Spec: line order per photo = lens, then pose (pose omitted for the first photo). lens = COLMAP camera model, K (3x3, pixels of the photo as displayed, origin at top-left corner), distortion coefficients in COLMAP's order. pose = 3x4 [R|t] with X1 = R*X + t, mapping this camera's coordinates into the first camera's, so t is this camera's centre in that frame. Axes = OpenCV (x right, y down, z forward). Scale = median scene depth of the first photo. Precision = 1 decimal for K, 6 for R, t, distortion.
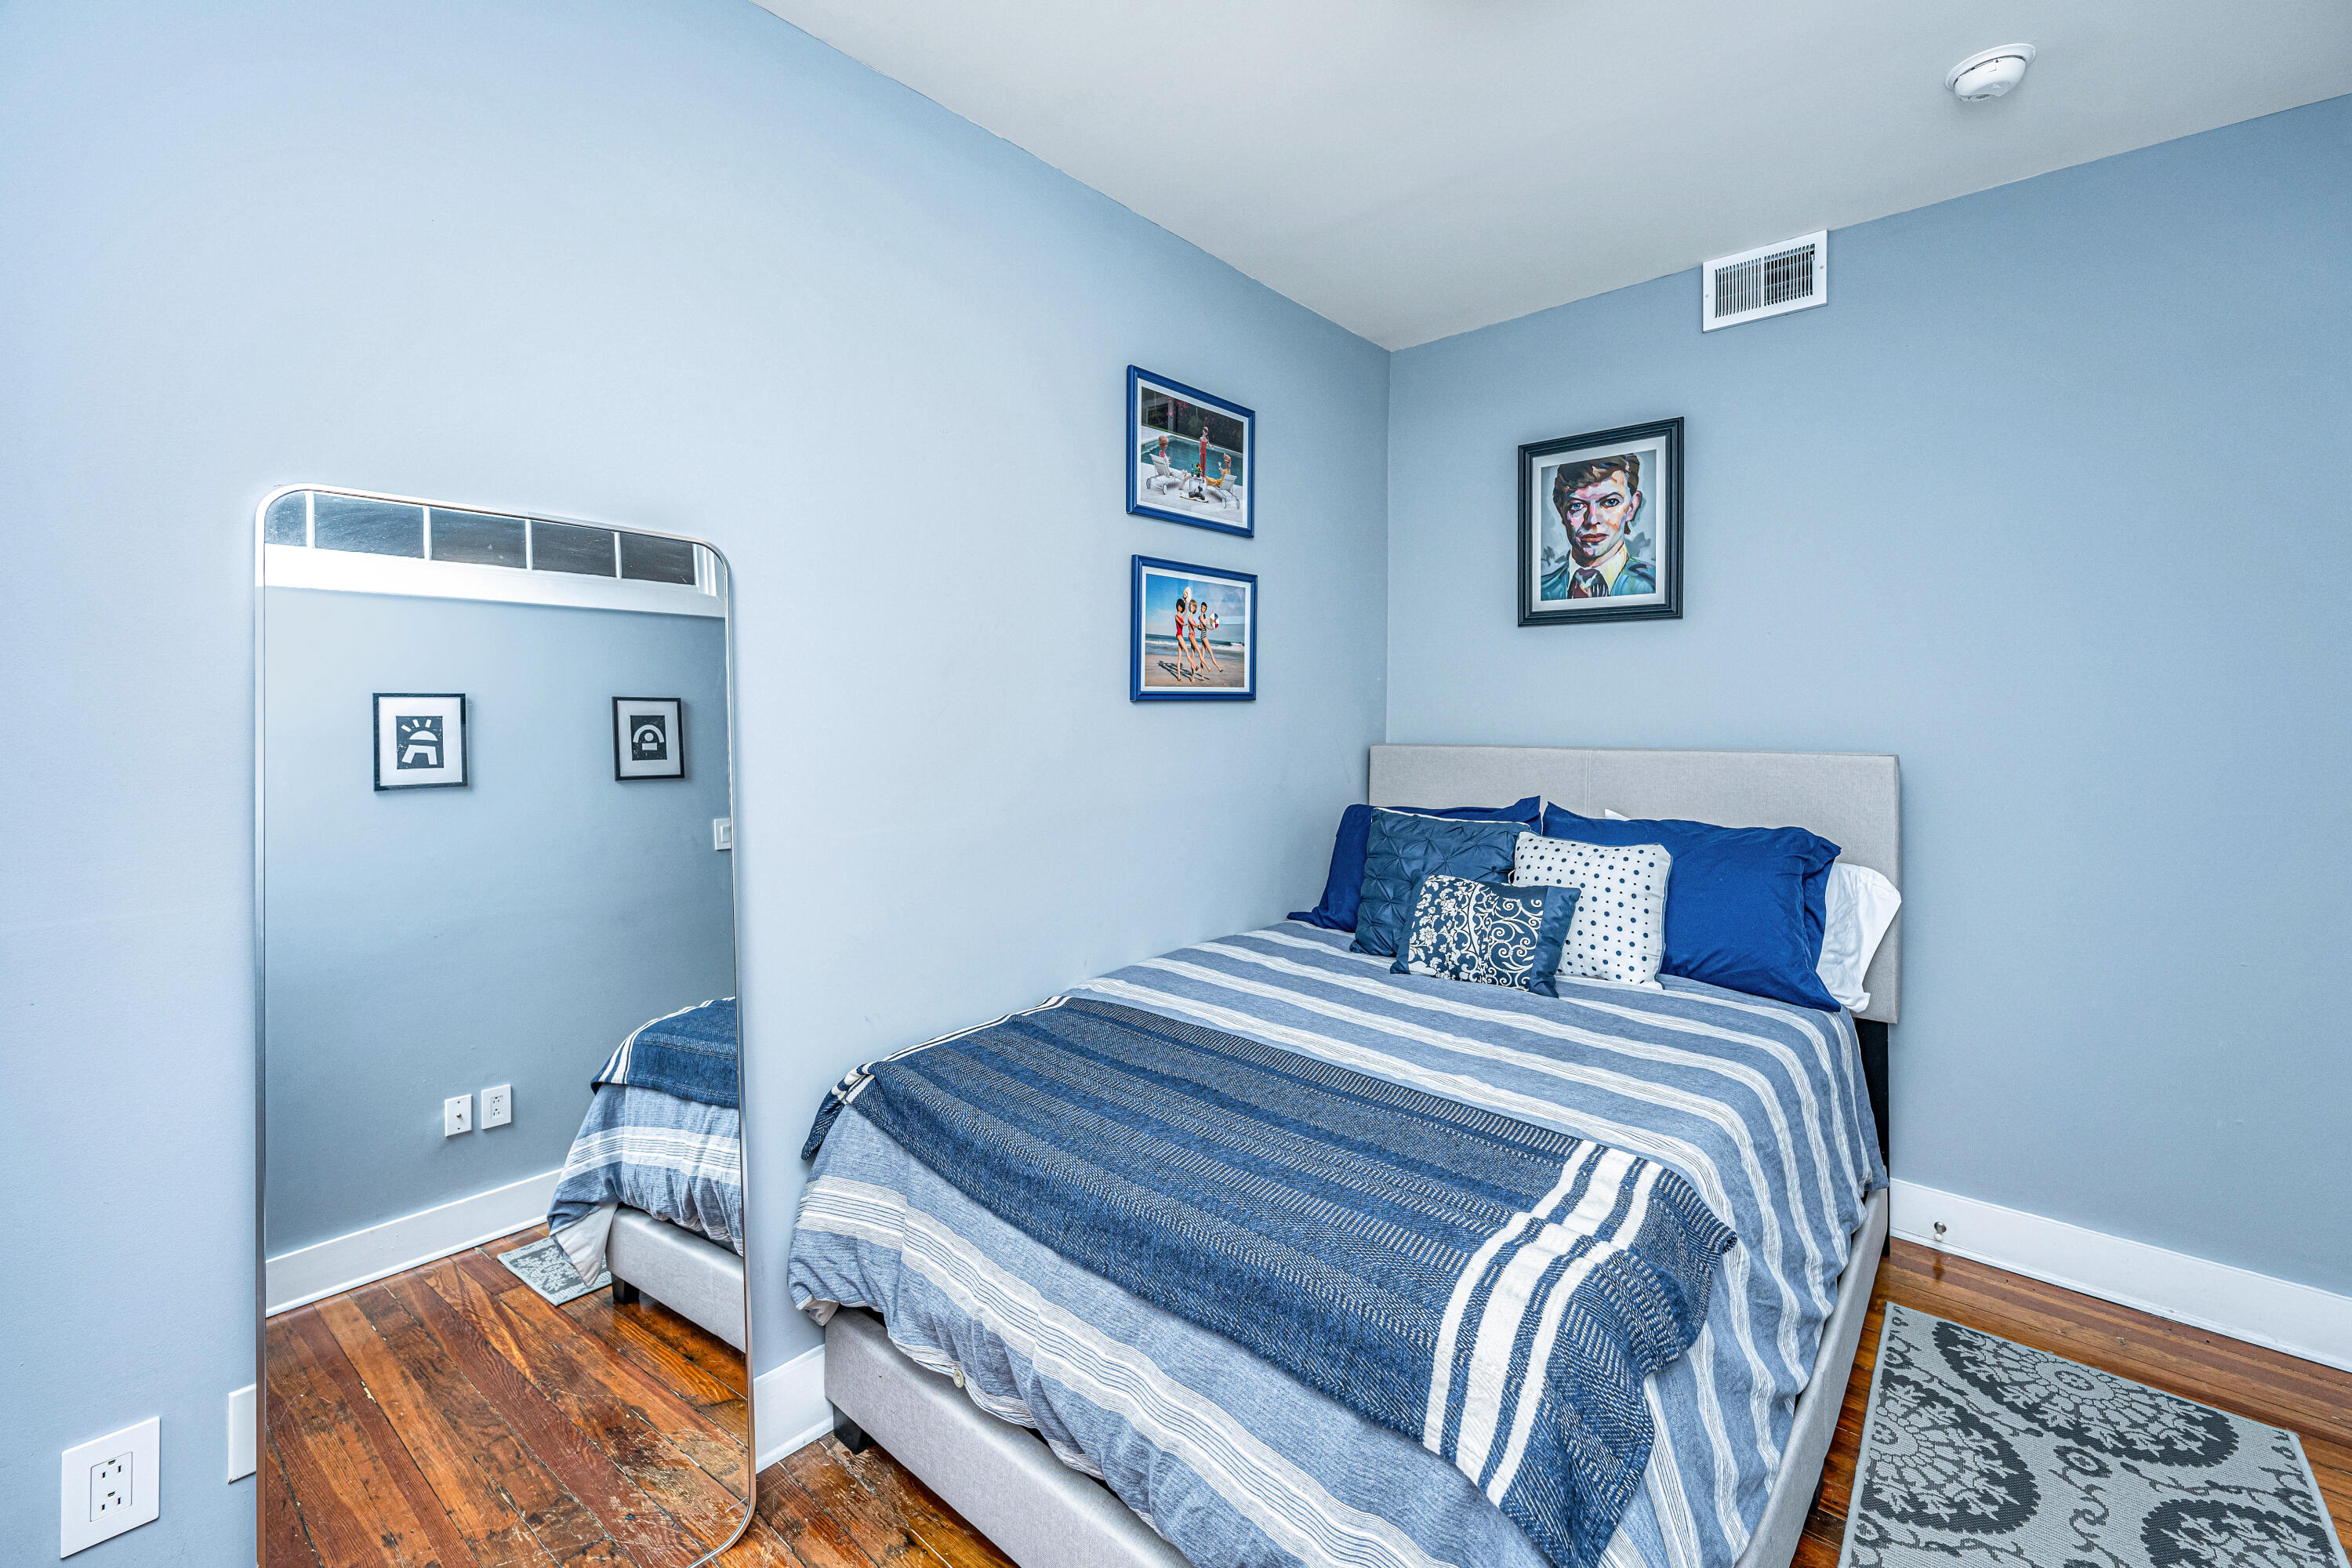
lens RADIAL K [[971.4, 0, 1171.4], [0, 971.4, 708.7], [0, 0, 1]] dist [-0.001127, -0.000072]
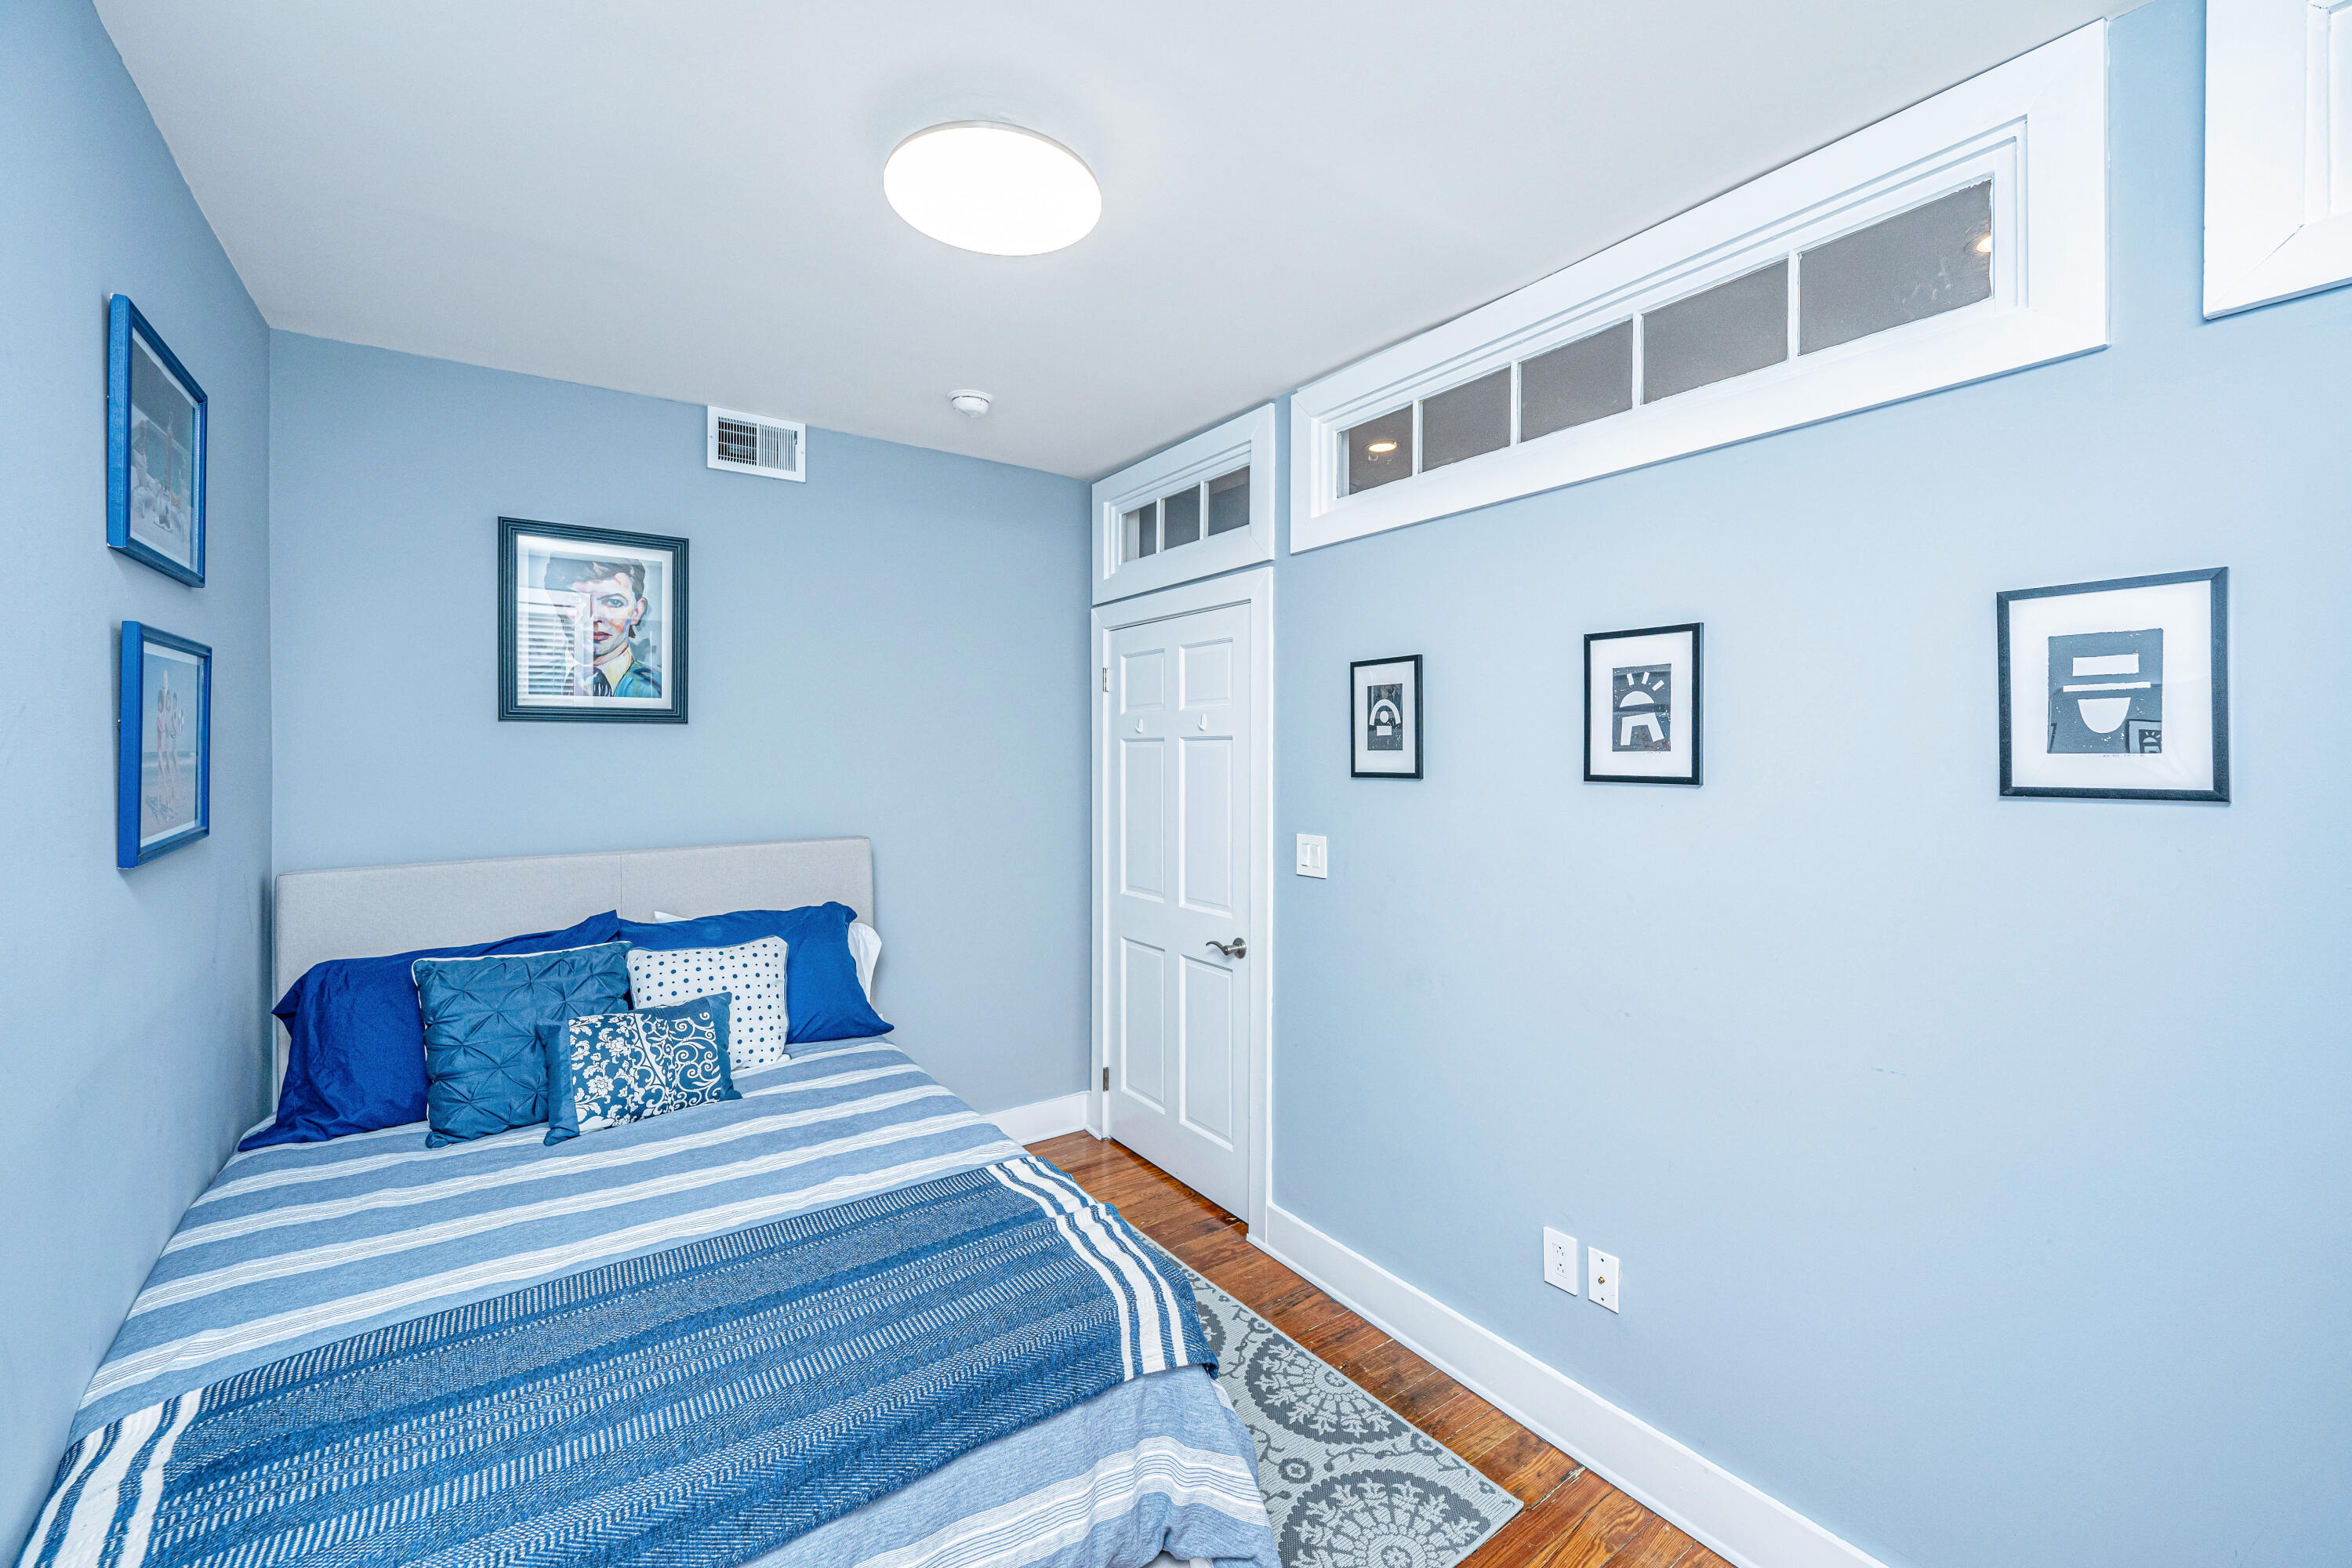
lens RADIAL K [[985.6, 0, 1180.3], [0, 985.6, 740.0], [0, 0, 1]] dist [-0.000416, 0.000067]
pose [[0.218394, -0.004310, 0.975851, -0.508836], [-0.001303, 0.999988, 0.004708, -0.094870], [-0.975860, -0.002300, 0.218386, 0.257653]]
